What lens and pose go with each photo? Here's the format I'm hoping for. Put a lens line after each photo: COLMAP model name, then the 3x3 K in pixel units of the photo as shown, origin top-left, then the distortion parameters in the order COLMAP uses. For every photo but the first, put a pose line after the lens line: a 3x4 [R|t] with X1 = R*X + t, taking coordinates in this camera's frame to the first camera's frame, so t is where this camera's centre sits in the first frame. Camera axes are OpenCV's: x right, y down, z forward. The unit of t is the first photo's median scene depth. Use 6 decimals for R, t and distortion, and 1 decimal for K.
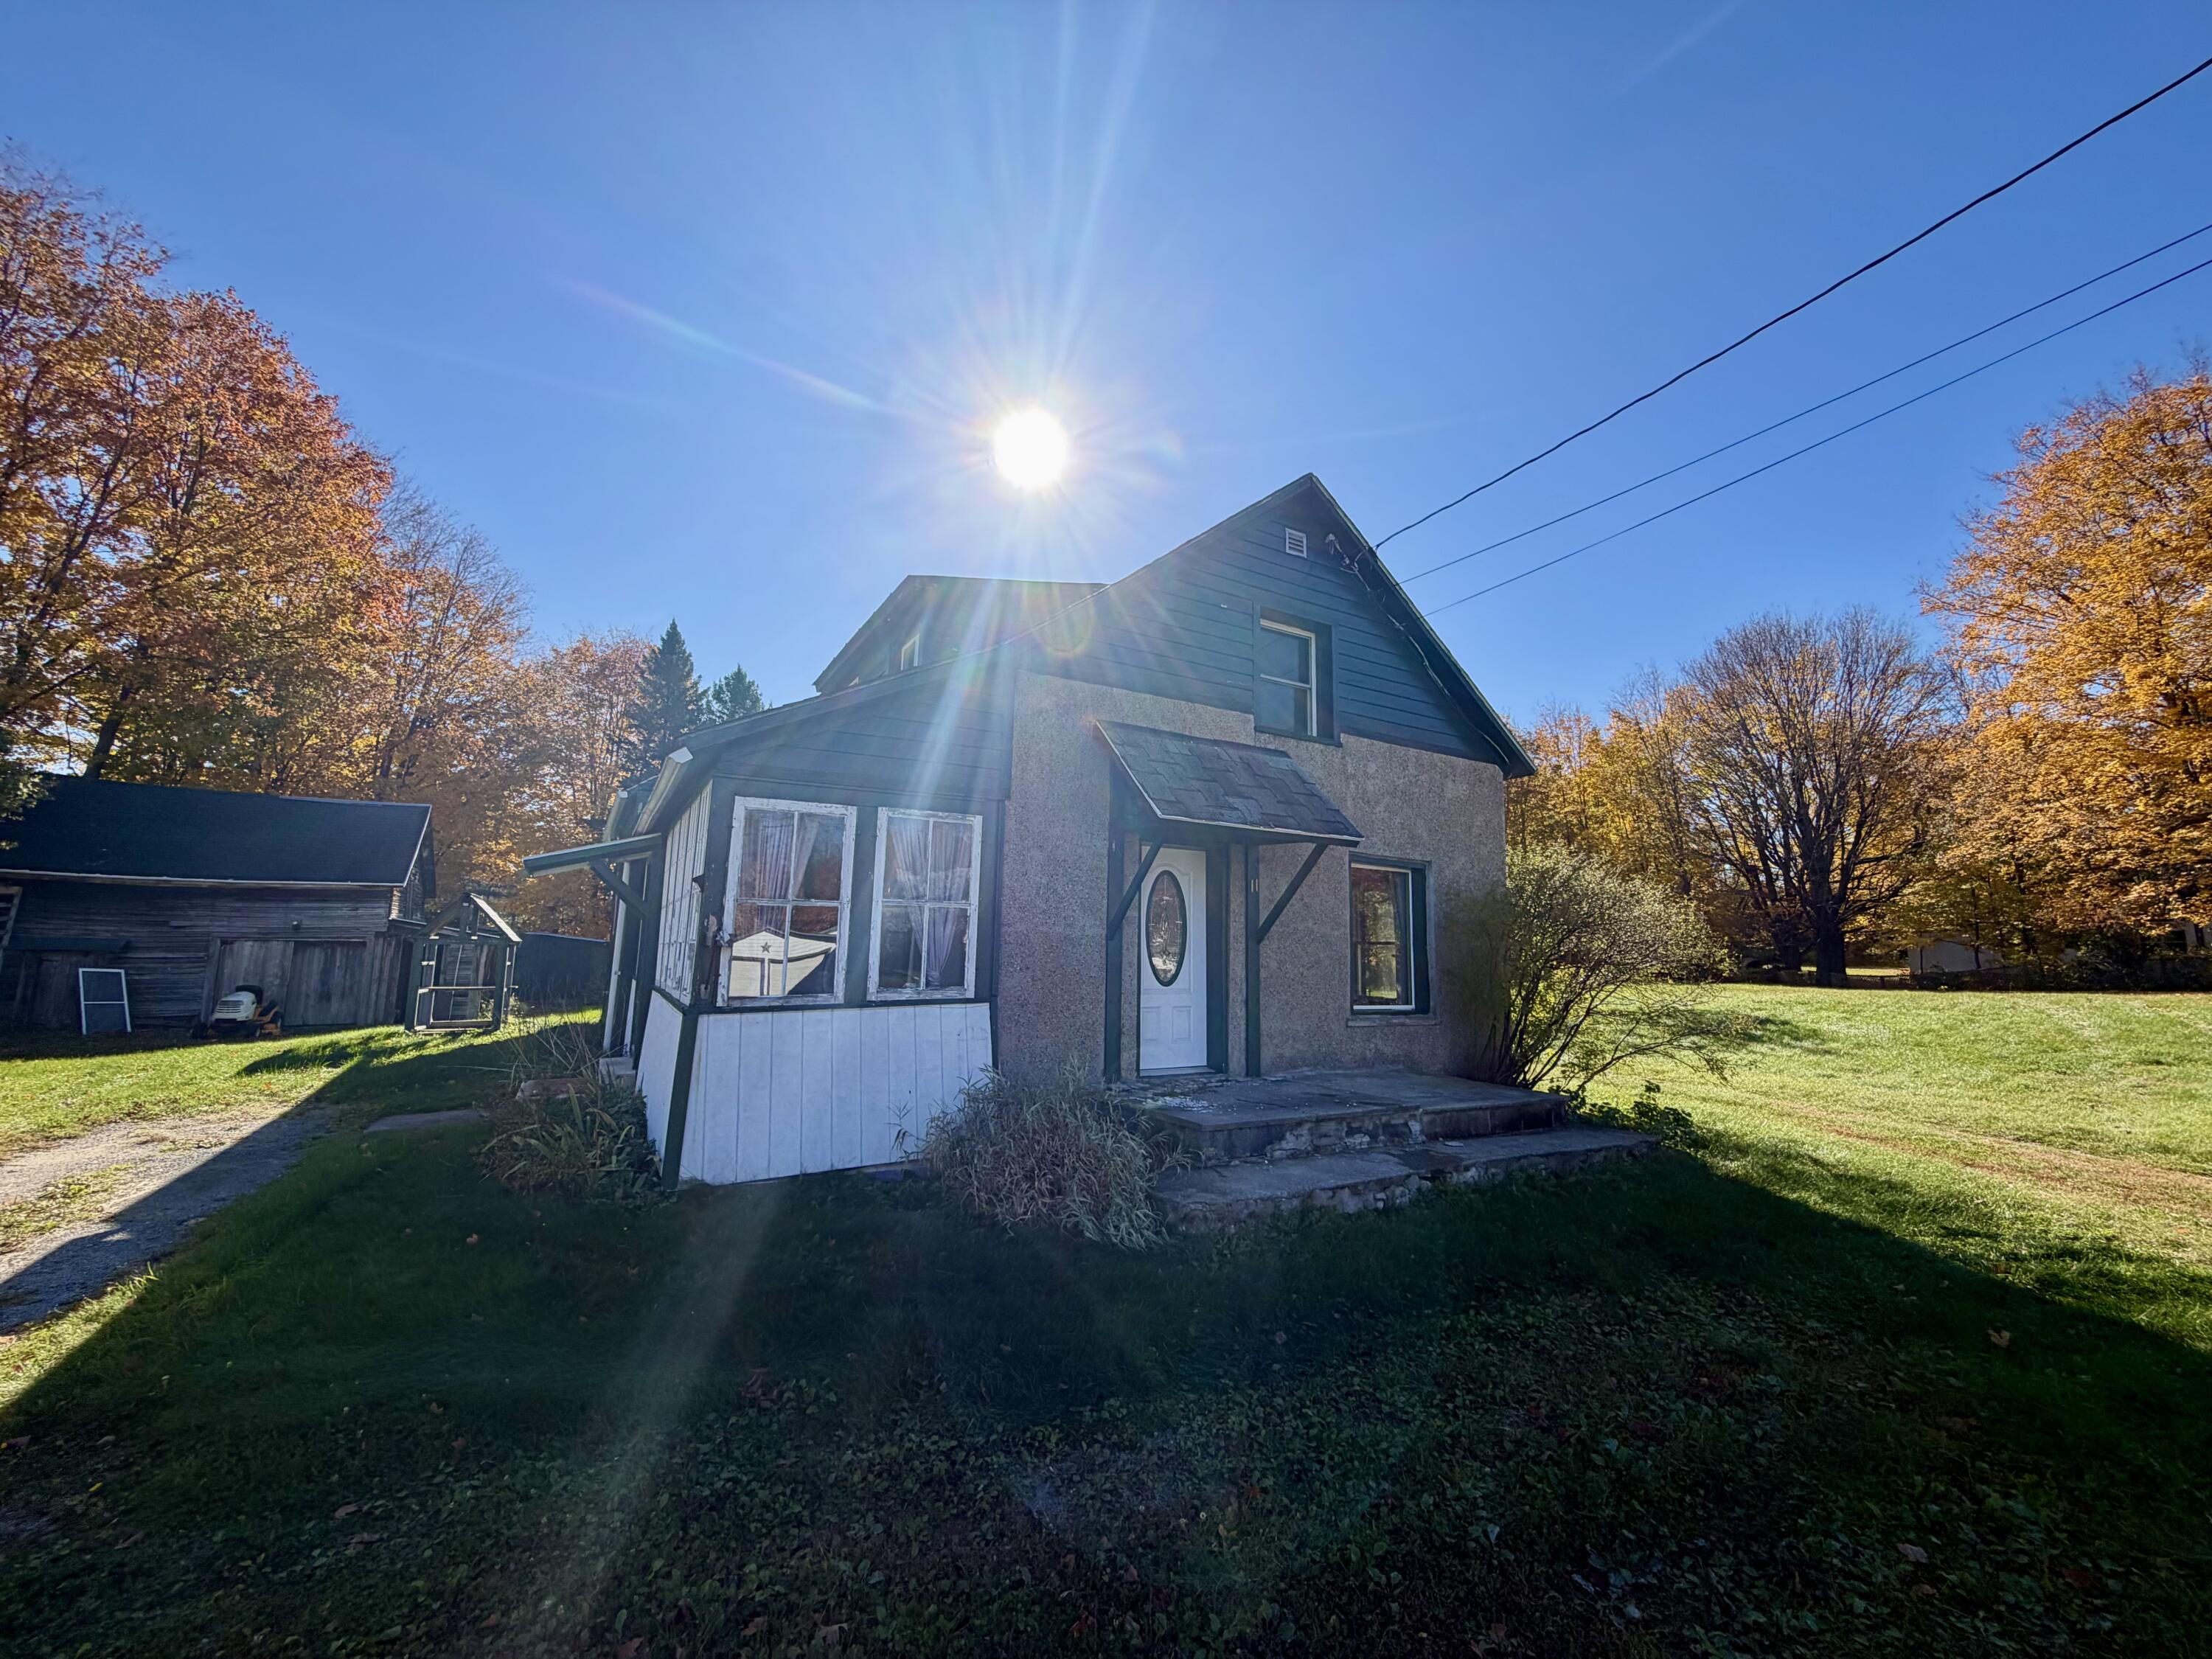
lens RADIAL K [[881.3, 0, 1103.7], [0, 881.3, 828.0], [0, 0, 1]] dist [-0.000975, 0.000727]
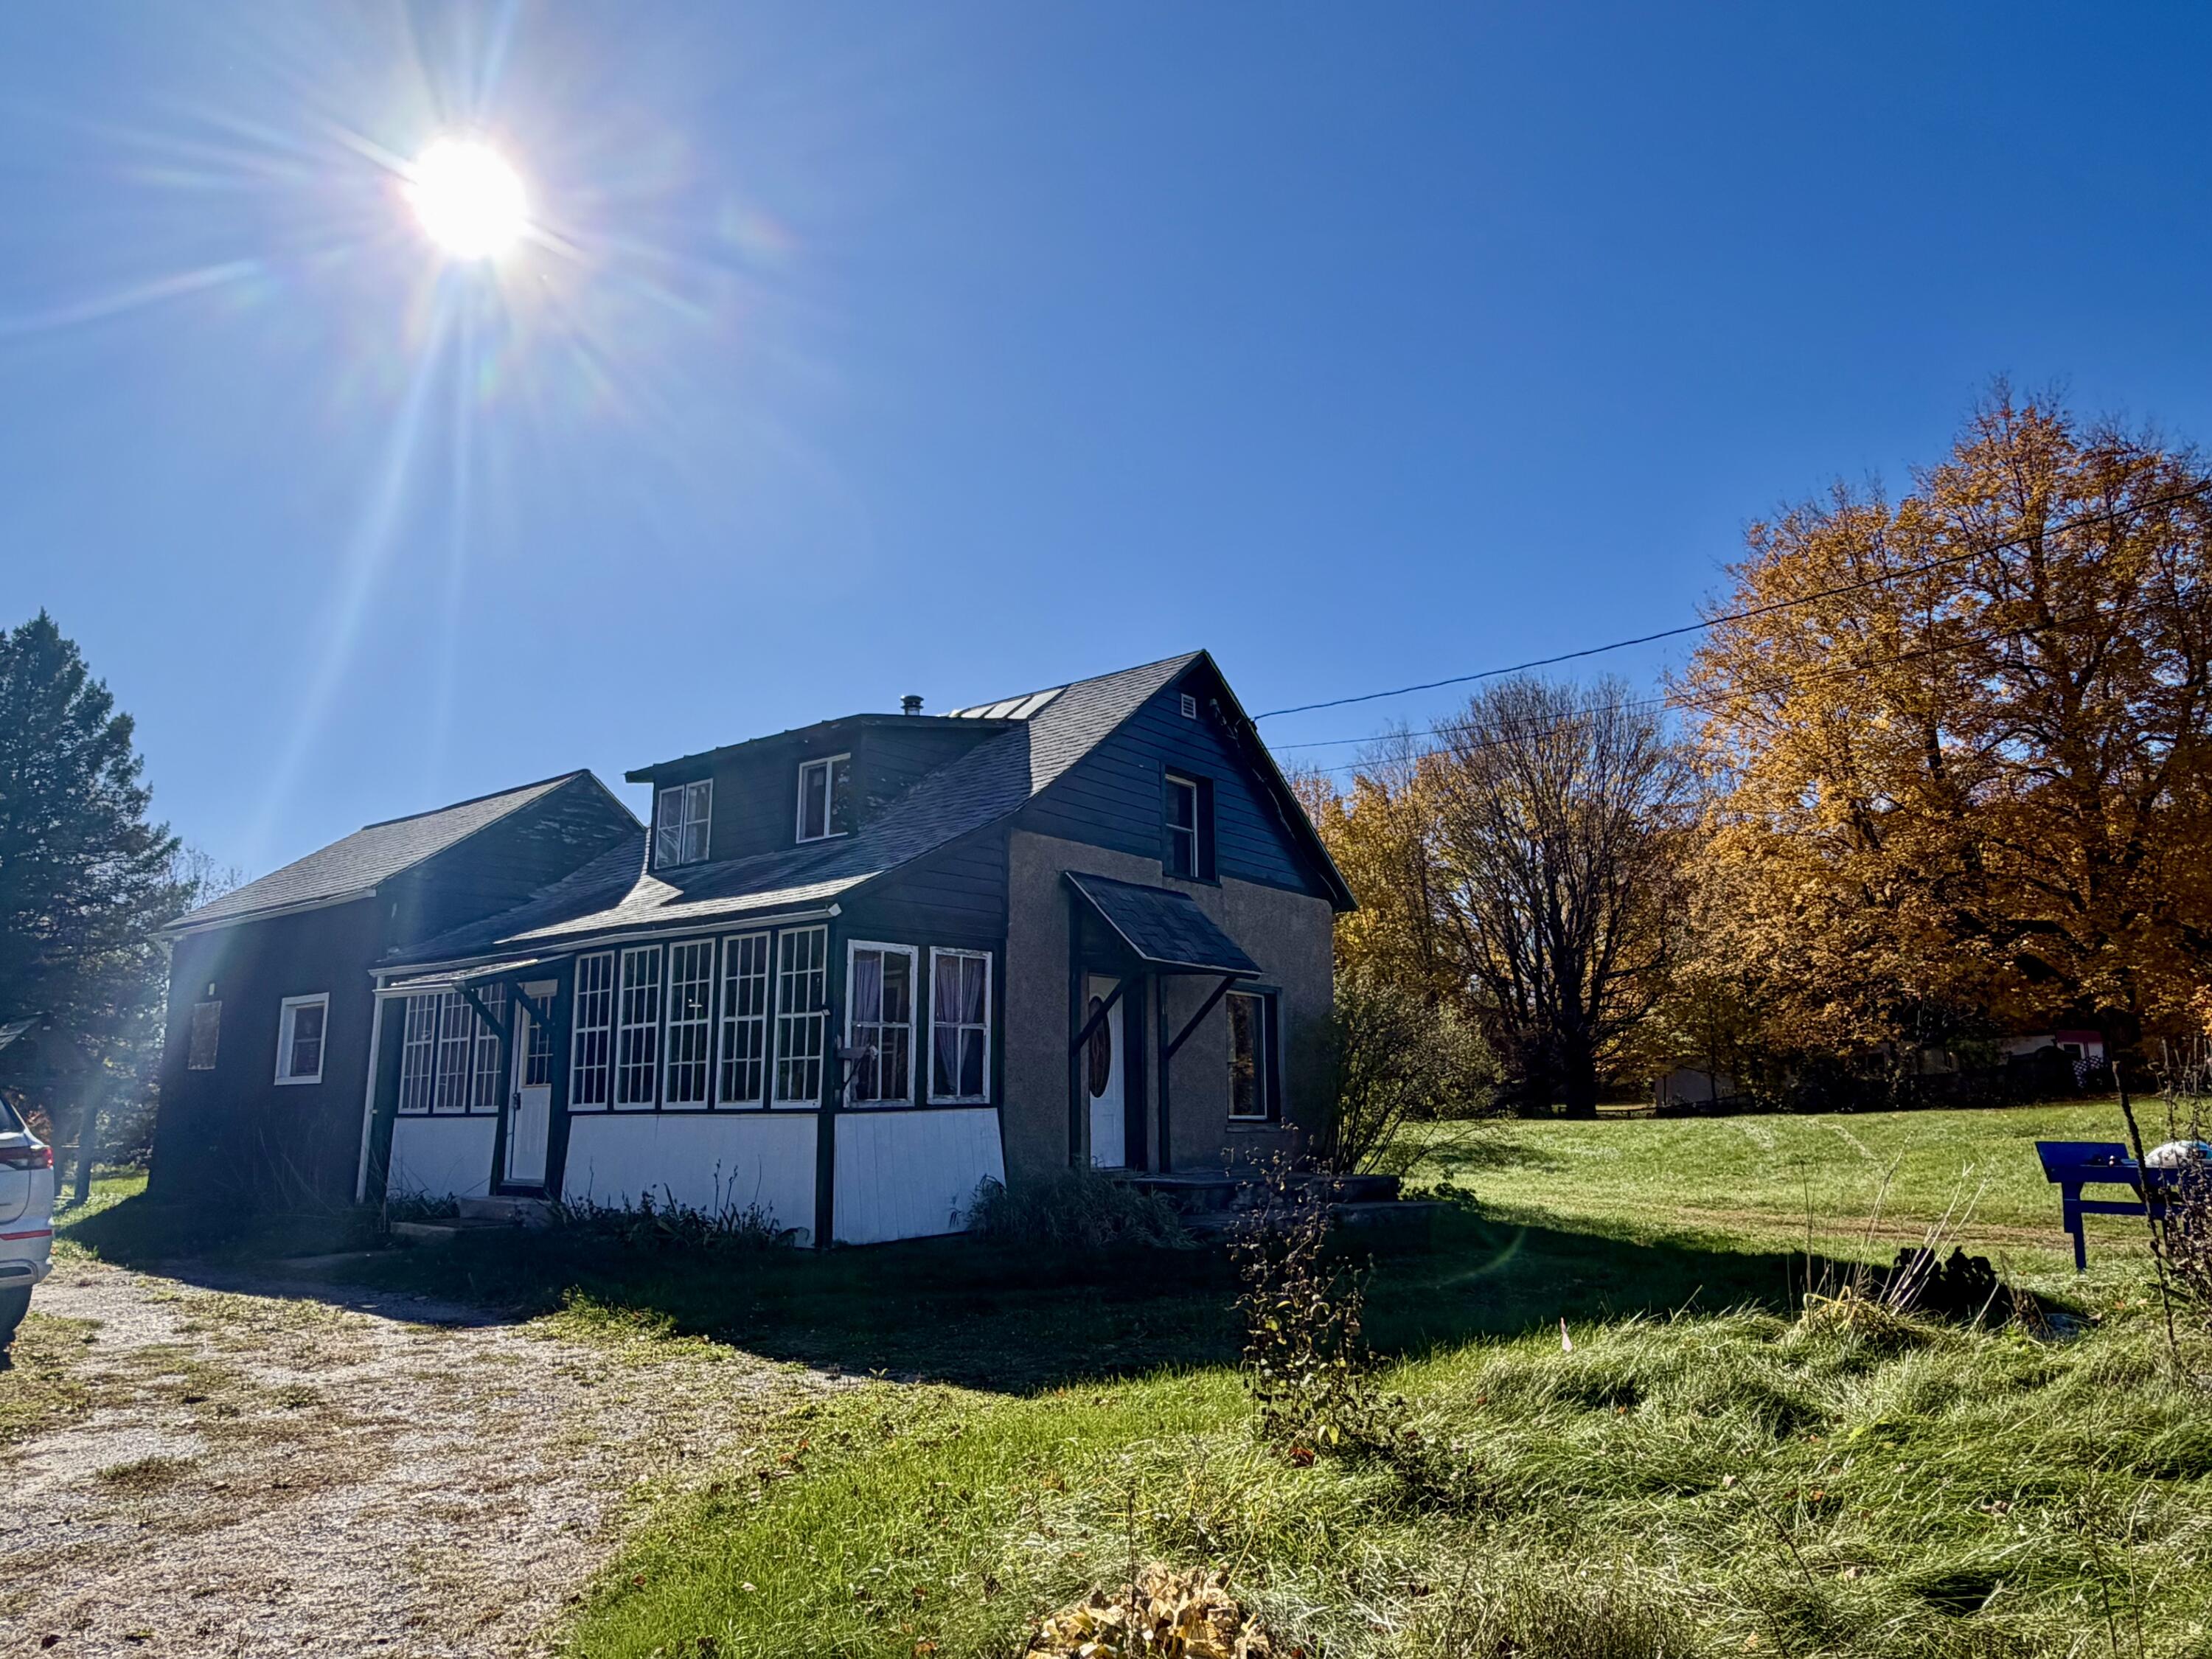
lens RADIAL K [[1476.0, 0, 1105.6], [0, 1476.0, 830.2], [0, 0, 1]] dist [0.002361, -0.002853]
pose [[0.930270, 0.047218, 0.363824, -0.174411], [-0.030457, 0.998200, -0.051672, -0.019247], [-0.365609, 0.036988, 0.930033, -0.223306]]
